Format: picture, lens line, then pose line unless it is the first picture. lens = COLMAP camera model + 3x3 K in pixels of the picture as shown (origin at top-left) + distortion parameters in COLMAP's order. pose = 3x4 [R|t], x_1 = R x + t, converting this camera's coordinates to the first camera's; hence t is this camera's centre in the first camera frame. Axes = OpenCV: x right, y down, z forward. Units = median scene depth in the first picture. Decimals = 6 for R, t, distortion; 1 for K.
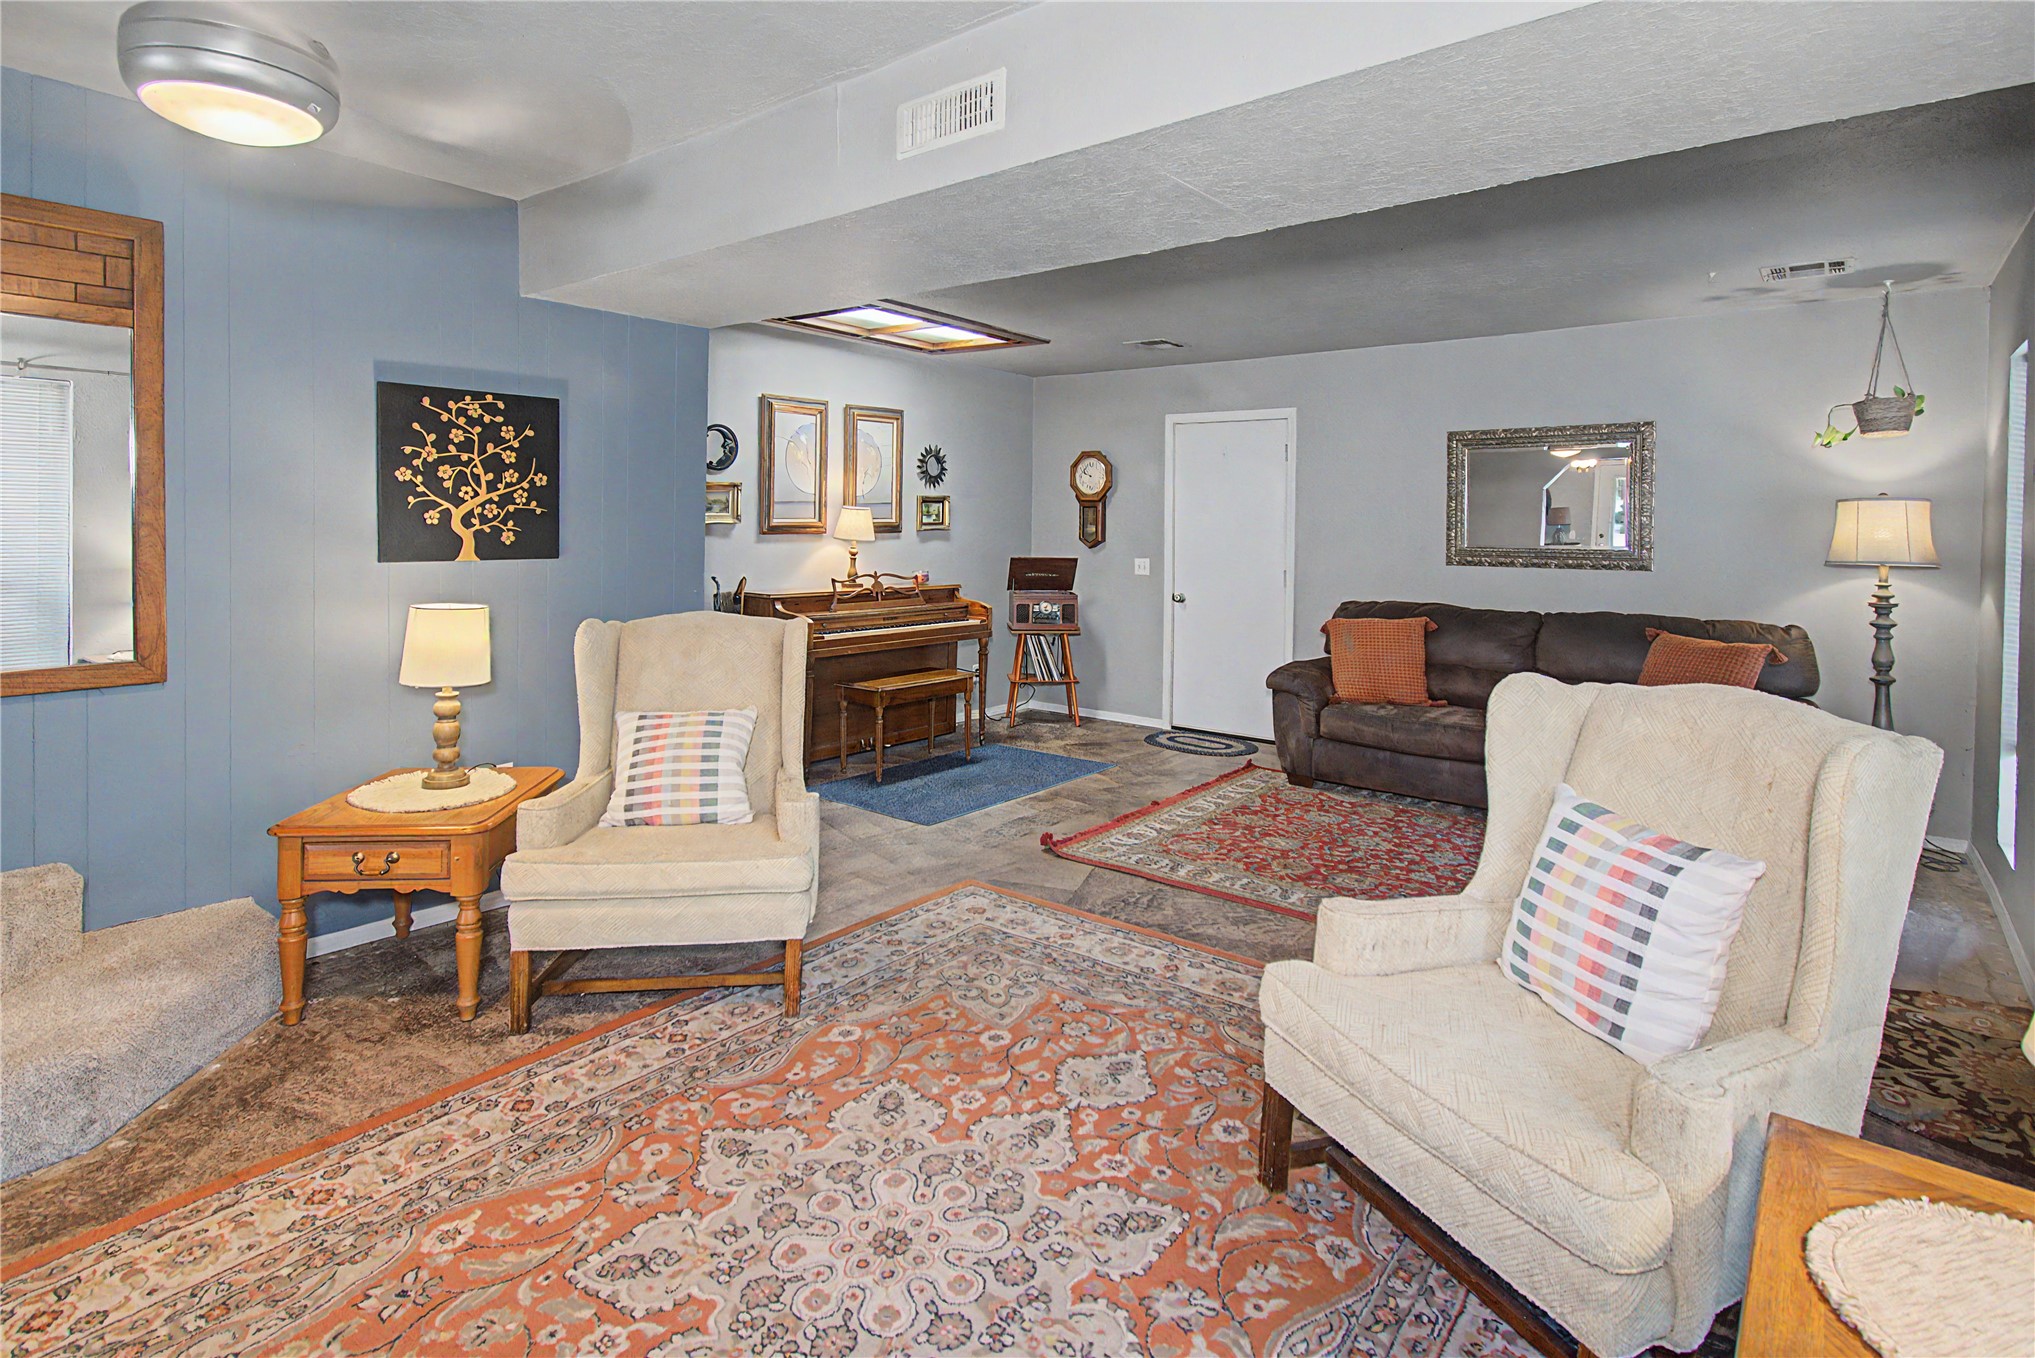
lens RADIAL K [[1024.0, 0, 1055.1], [0, 1024.0, 539.3], [0, 0, 1]] dist [-0.041202, 0.018772]
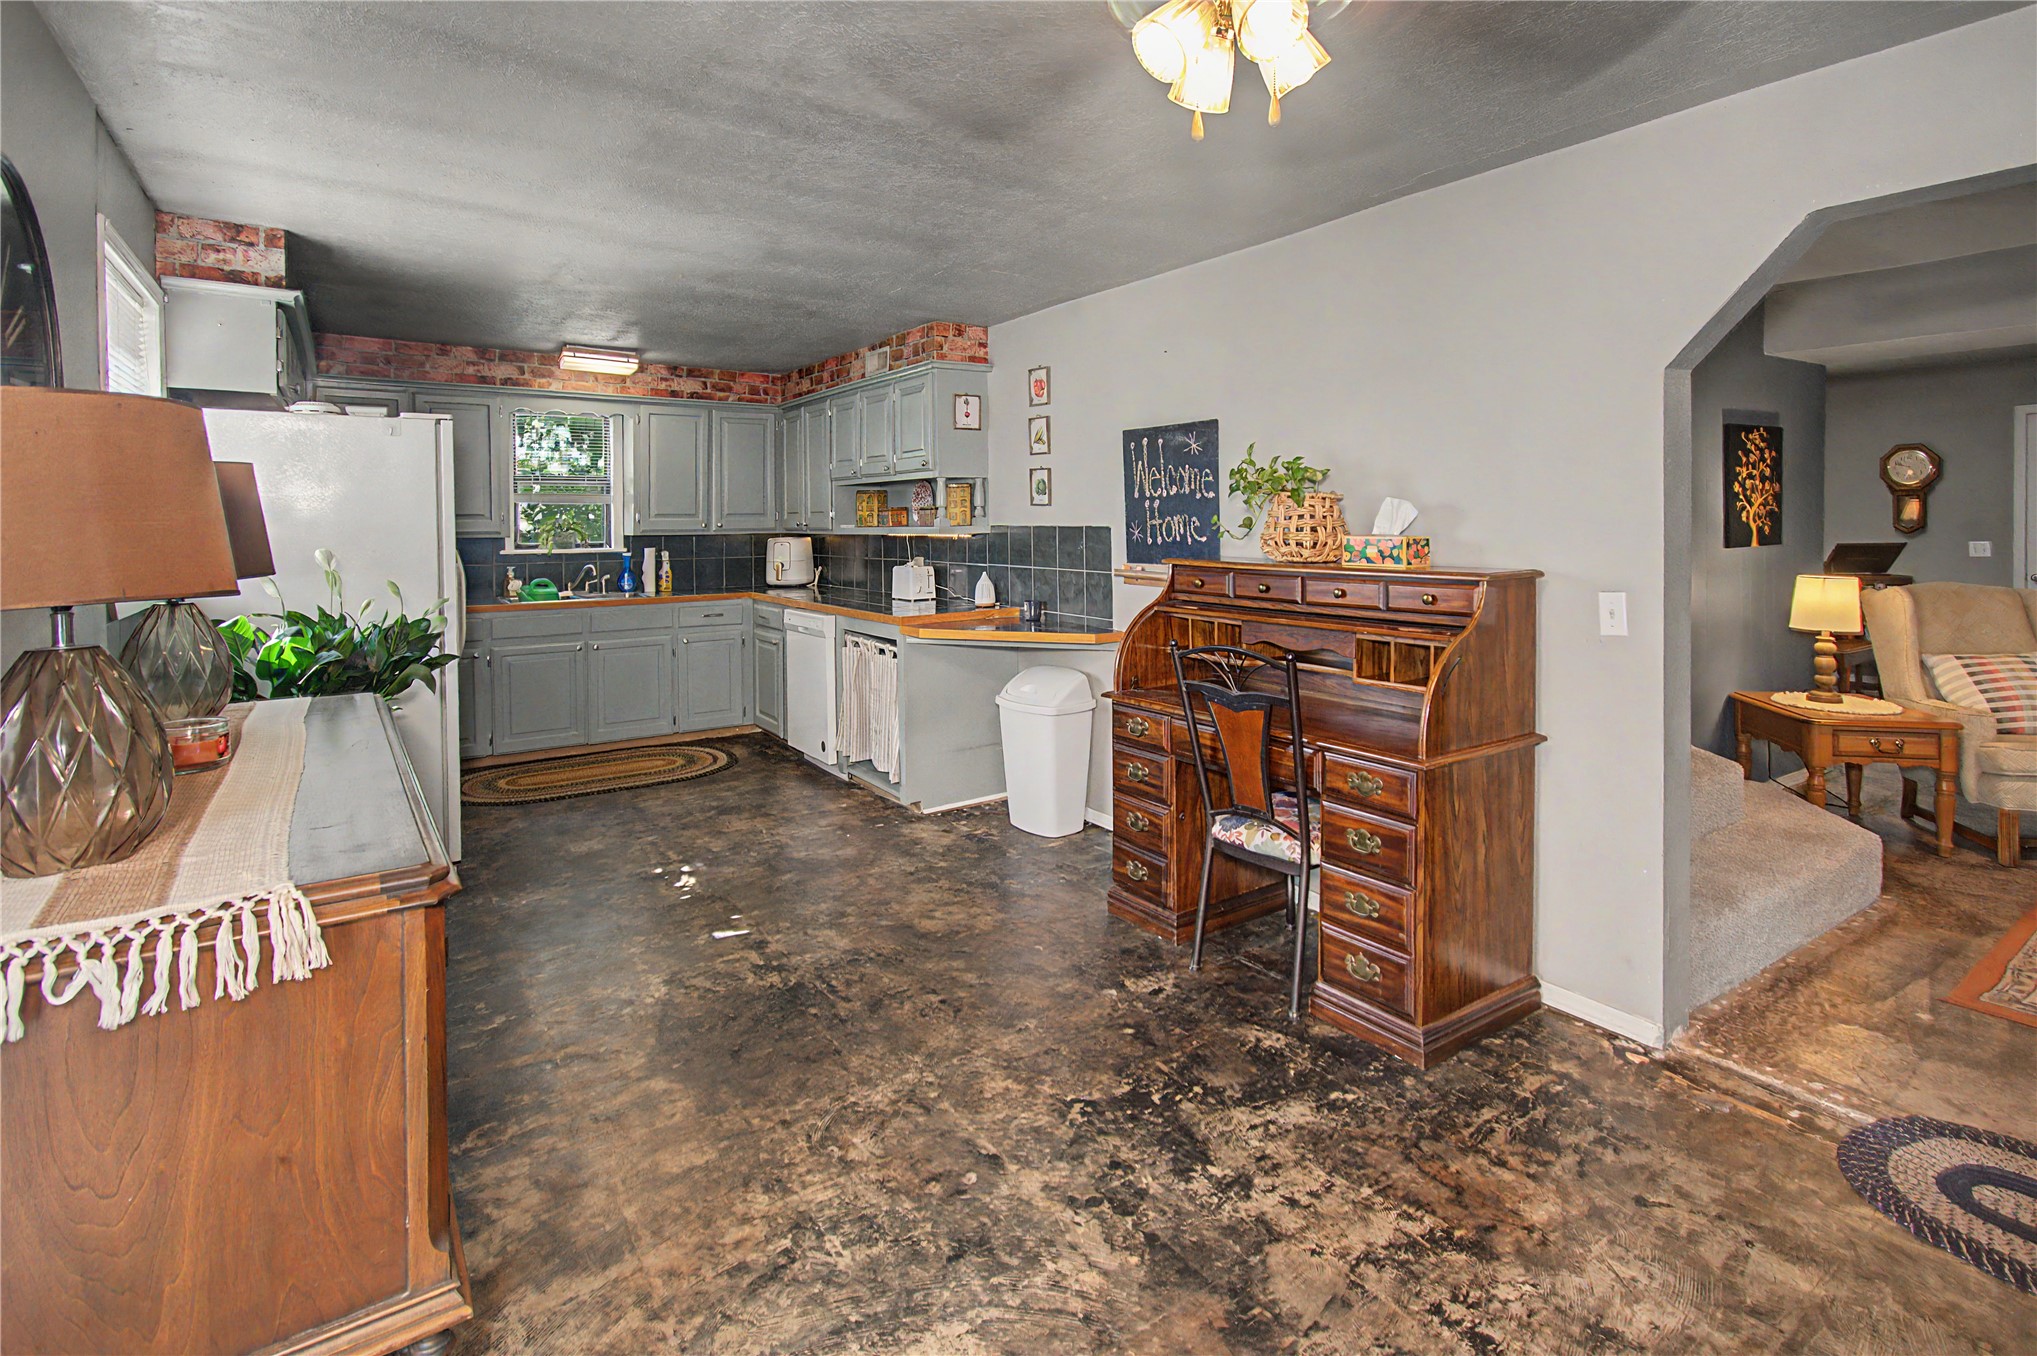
lens RADIAL K [[1003.9, 0, 1009.1], [0, 1003.9, 537.0], [0, 0, 1]] dist [-0.015578, 0.018157]
pose [[0.947511, -0.014789, -0.319382, -1.102153], [0.016333, 0.999864, 0.002158, -0.011513], [0.319306, -0.007261, 0.947624, -0.649591]]
